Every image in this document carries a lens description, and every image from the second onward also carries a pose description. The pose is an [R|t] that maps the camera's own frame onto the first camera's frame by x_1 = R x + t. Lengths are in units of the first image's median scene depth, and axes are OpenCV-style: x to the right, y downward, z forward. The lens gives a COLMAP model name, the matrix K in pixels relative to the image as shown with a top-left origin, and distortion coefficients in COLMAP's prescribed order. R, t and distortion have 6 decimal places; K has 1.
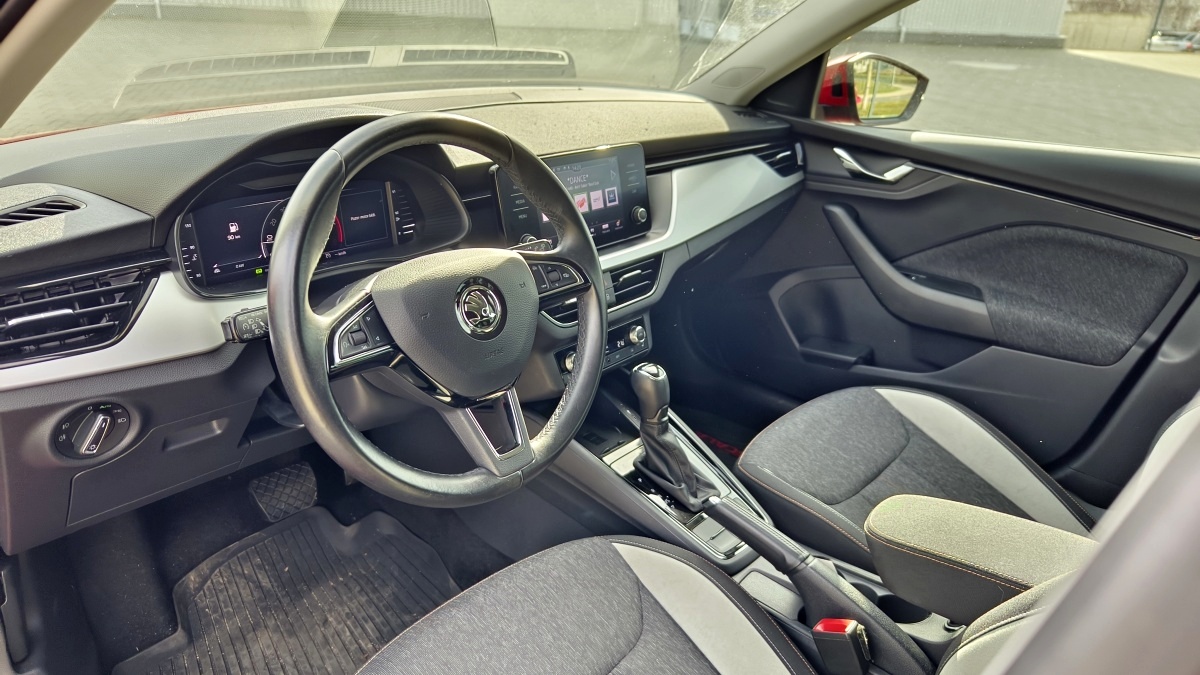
lens RADIAL K [[819.3, 0, 600.0], [0, 819.3, 337.5], [0, 0, 1]] dist [0.002020, -0.004550]
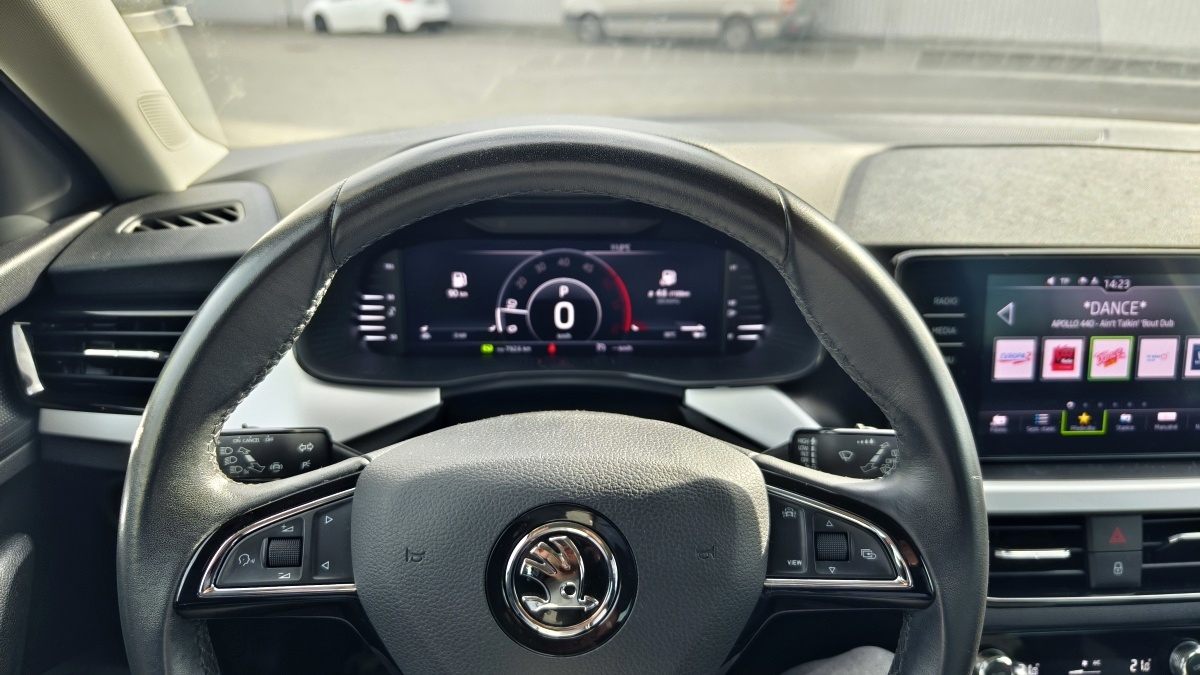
lens RADIAL K [[829.0, 0, 600.0], [0, 829.0, 337.5], [0, 0, 1]] dist [0.003438, -0.002851]
pose [[0.709205, 0.231699, -0.665841, 0.061901], [-0.263358, 0.963149, 0.054647, -0.091741], [0.653966, 0.136599, 0.744090, 0.334291]]
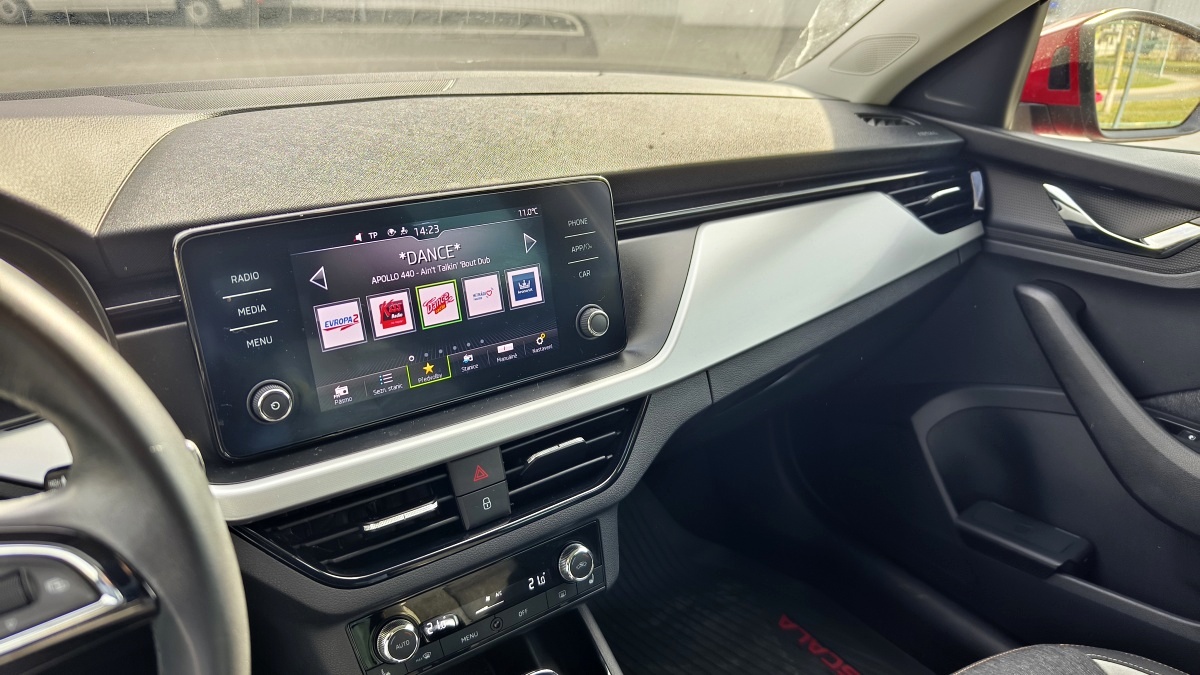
lens RADIAL K [[828.2, 0, 619.4], [0, 828.2, 337.7], [0, 0, 1]] dist [-0.008179, -0.003377]
pose [[0.976458, 0.063340, -0.206198, 0.131598], [-0.064417, 0.997922, 0.001495, -0.112297], [0.205865, 0.011822, 0.978509, 0.410094]]
